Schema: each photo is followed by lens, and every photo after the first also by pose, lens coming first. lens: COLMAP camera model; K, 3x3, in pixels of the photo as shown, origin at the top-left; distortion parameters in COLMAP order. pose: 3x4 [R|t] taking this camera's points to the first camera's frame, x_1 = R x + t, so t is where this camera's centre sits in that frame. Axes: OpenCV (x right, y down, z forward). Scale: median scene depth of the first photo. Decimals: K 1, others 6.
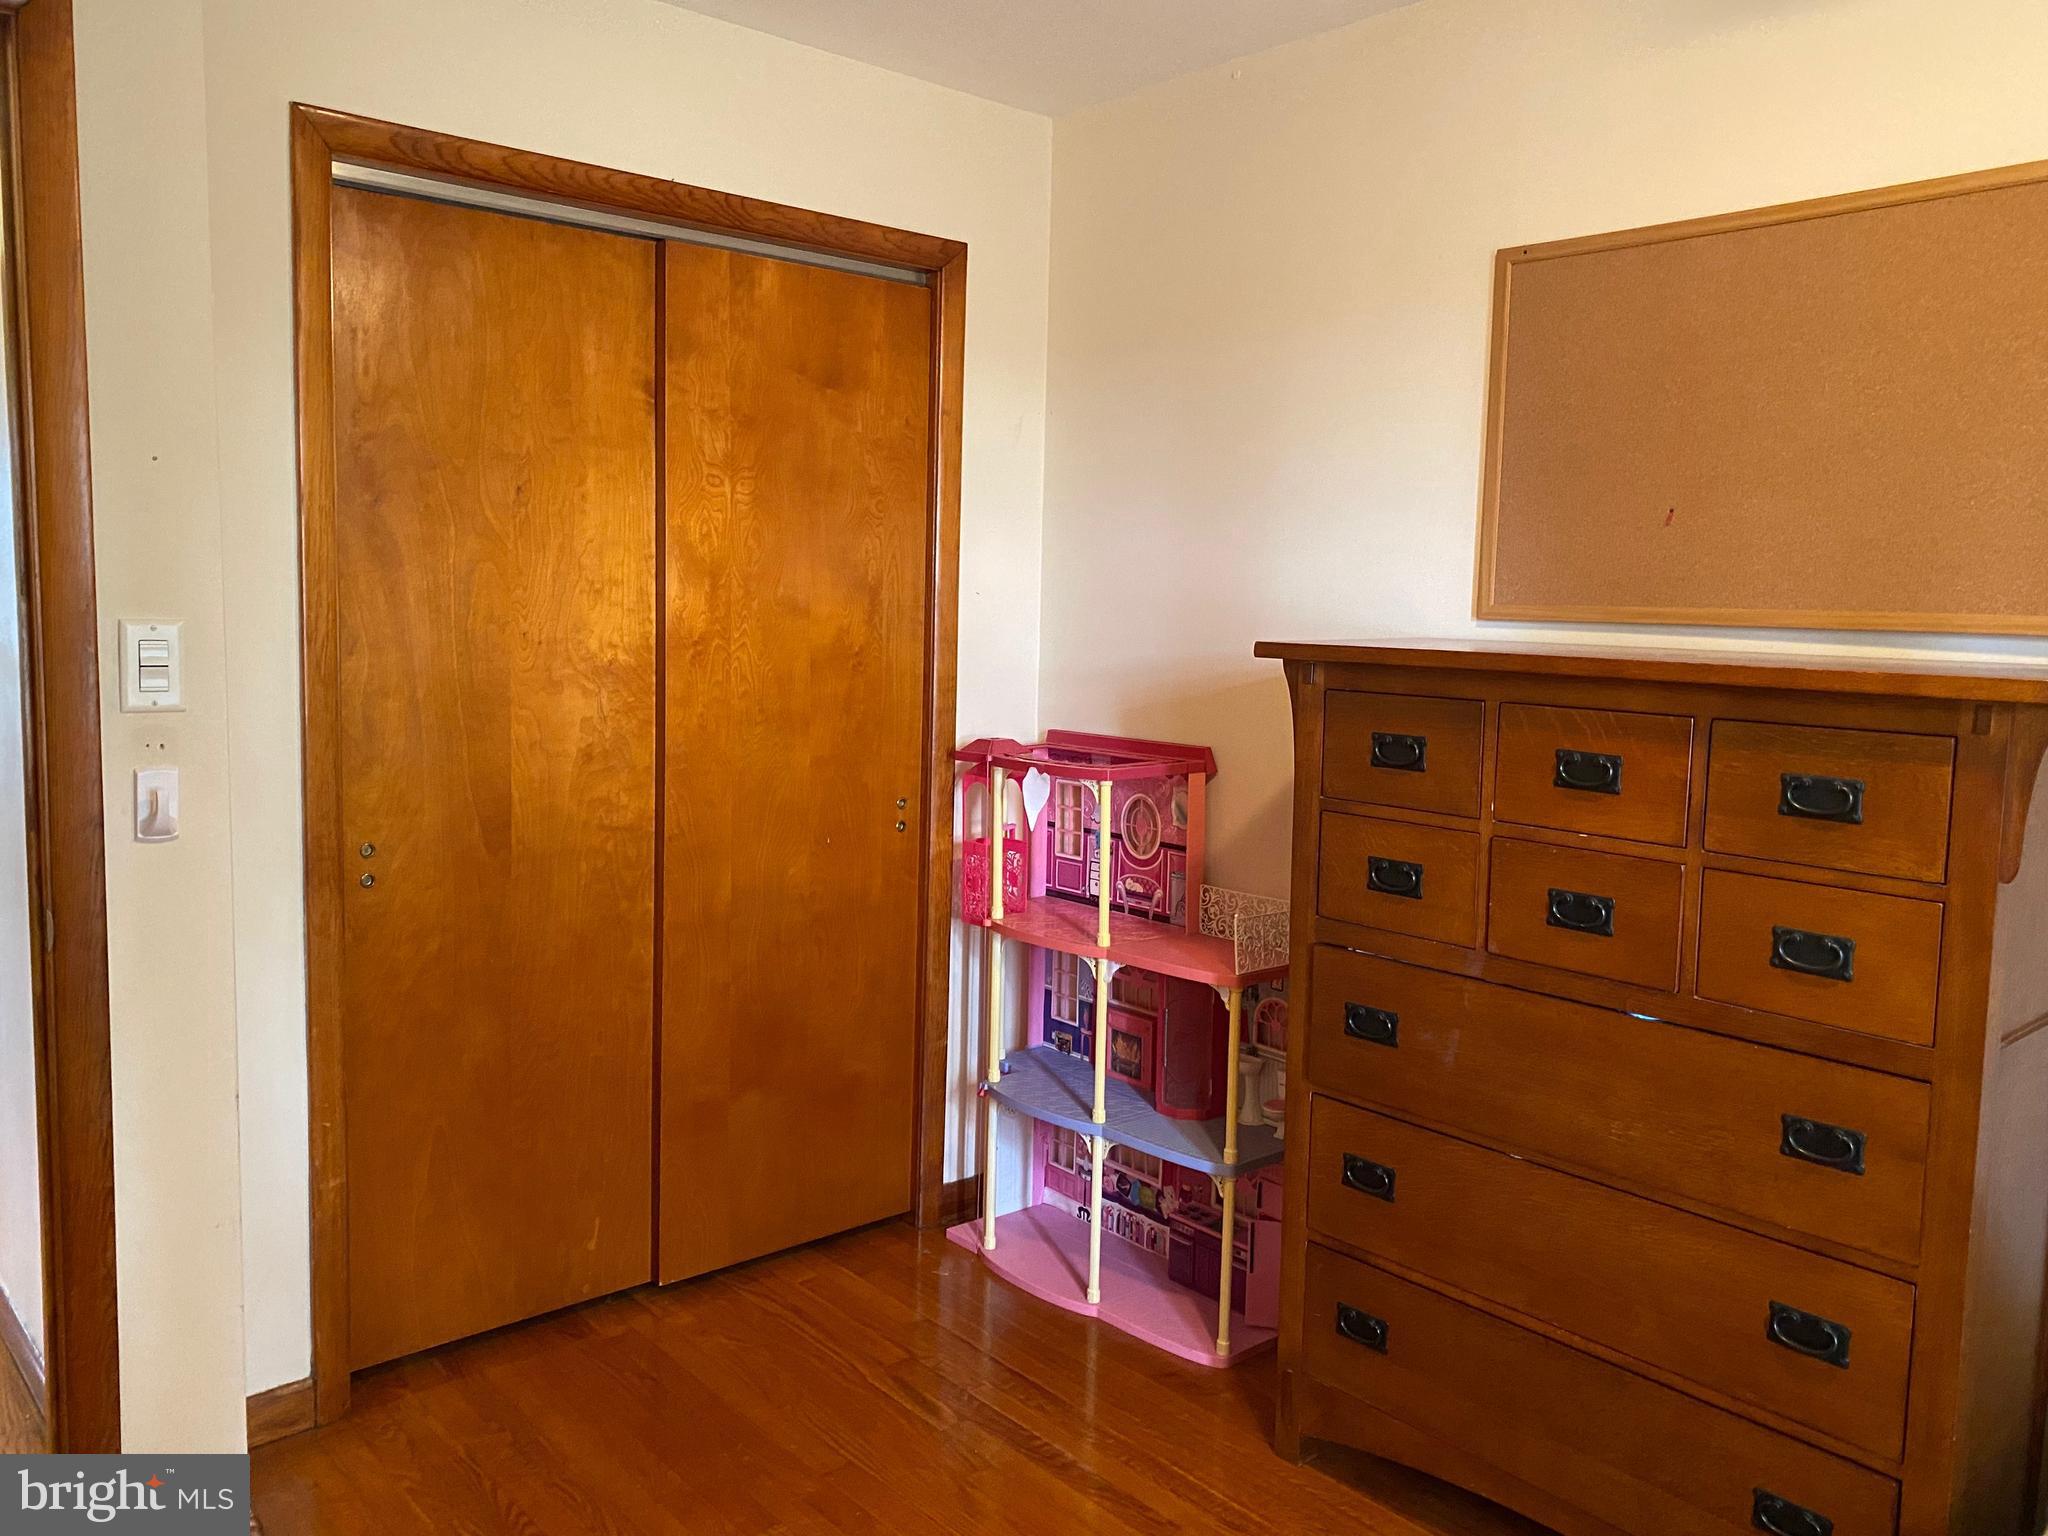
lens RADIAL K [[1556.1, 0, 1024.0], [0, 1556.1, 768.0], [0, 0, 1]] dist [0.162785, -0.185595]
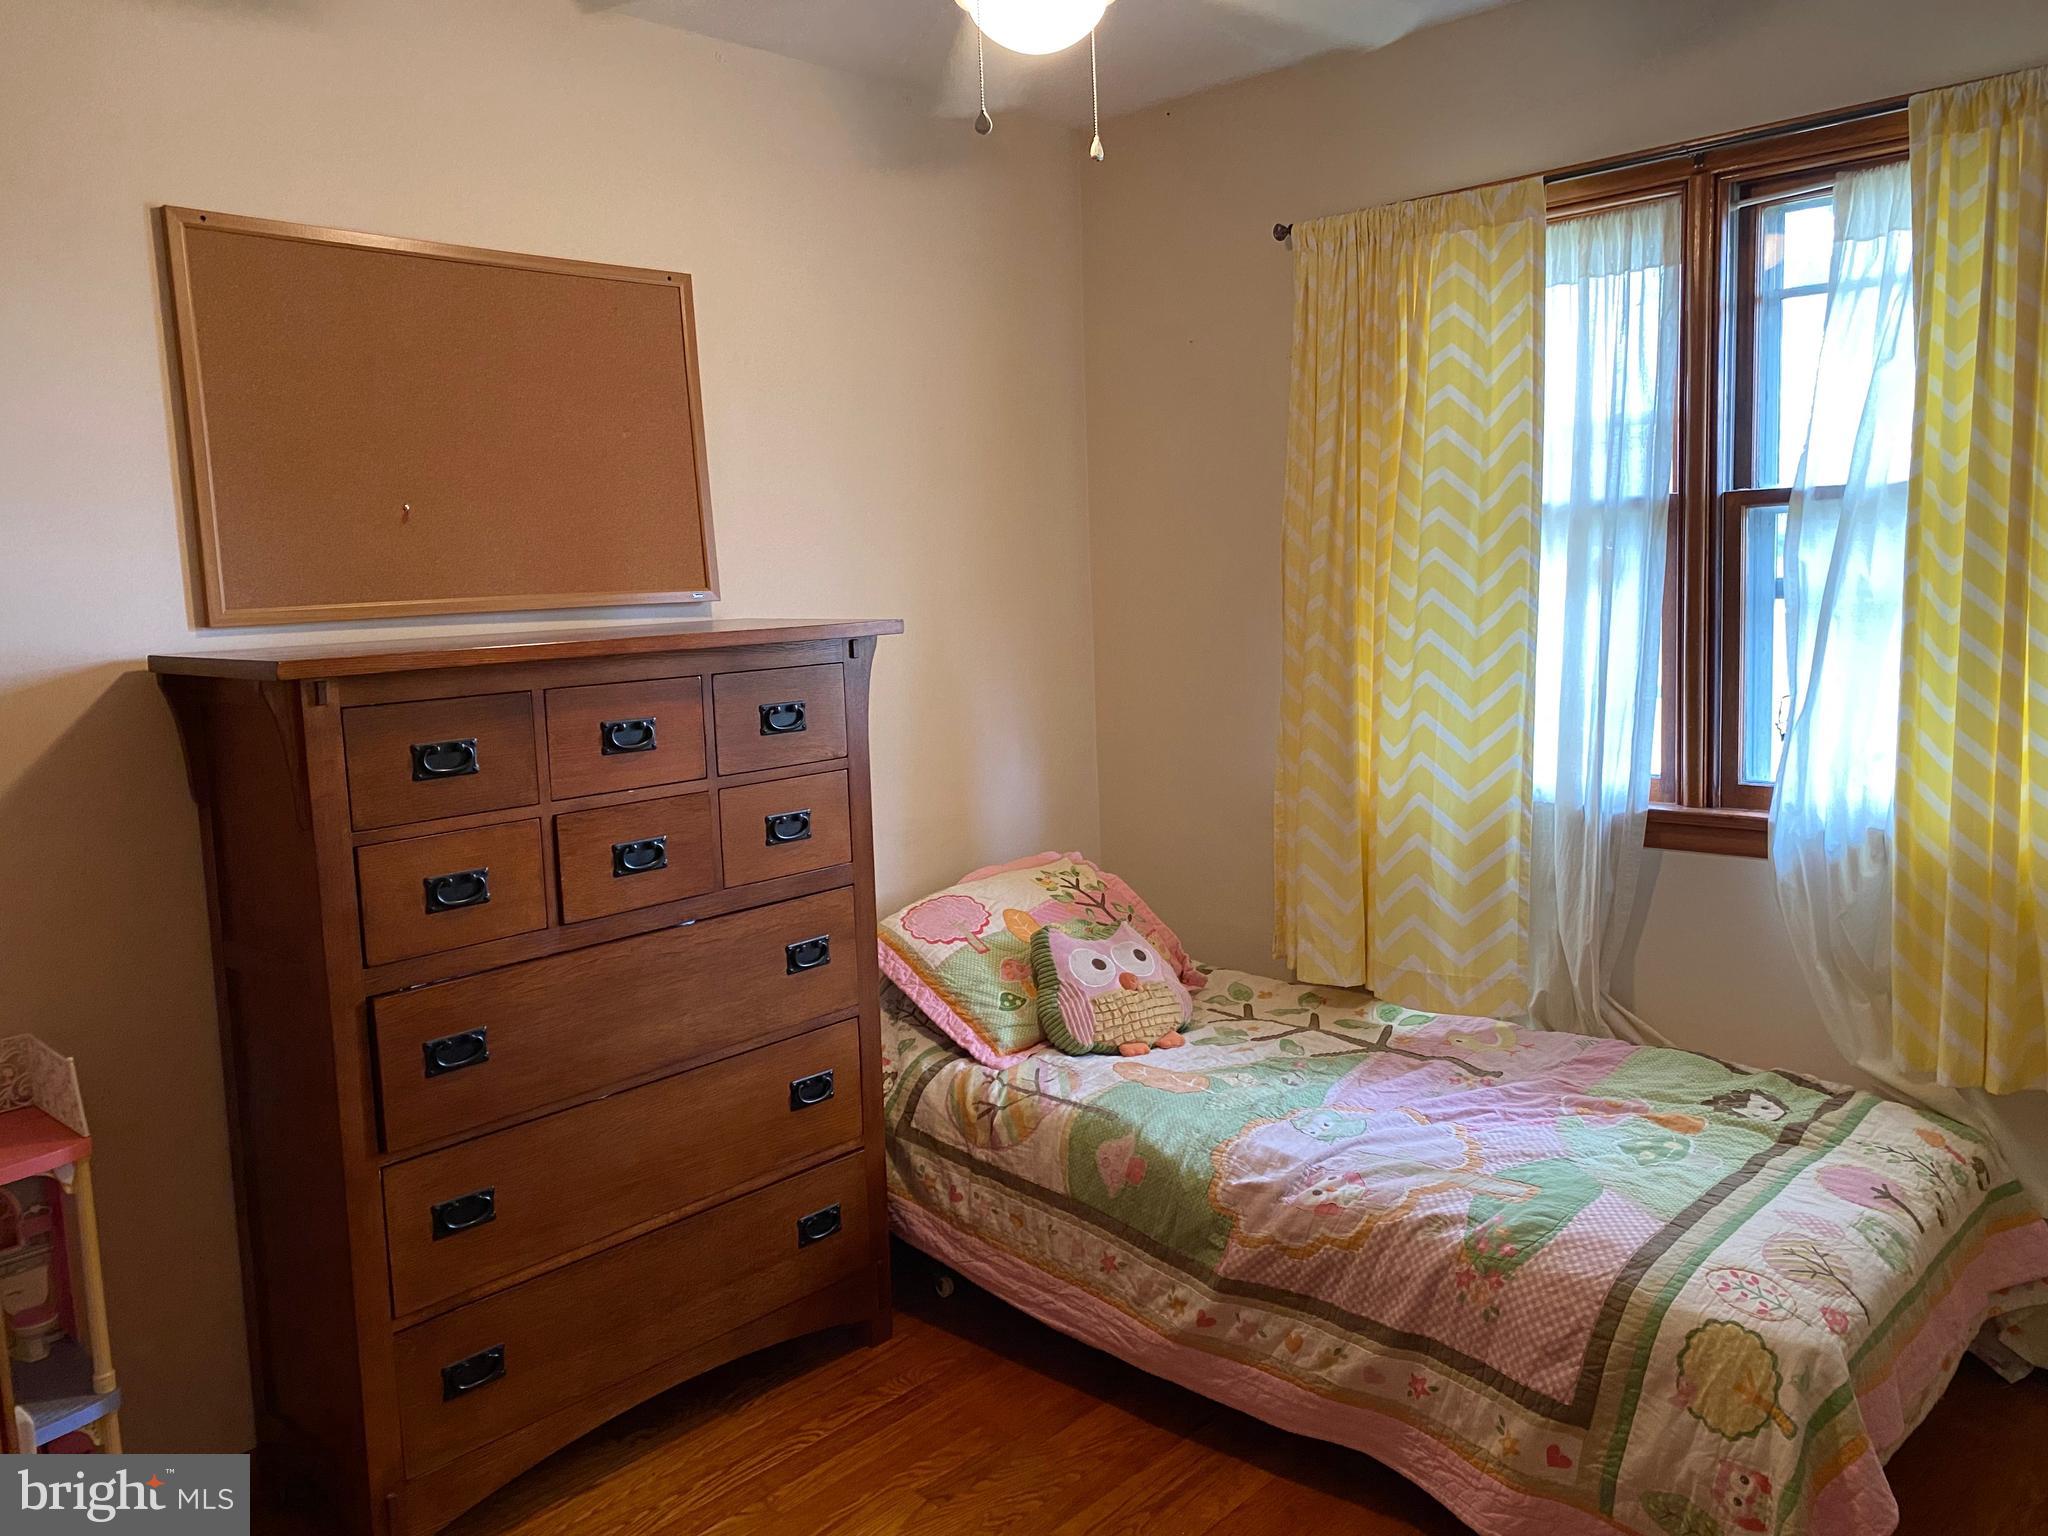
lens RADIAL K [[1556.1, 0, 1024.0], [0, 1556.1, 768.0], [0, 0, 1]] dist [0.162785, -0.185595]
pose [[-0.072018, -0.153173, 0.985572, -0.786870], [0.156843, 0.974104, 0.162852, -0.114658], [-0.984994, 0.166309, -0.046129, 0.756863]]
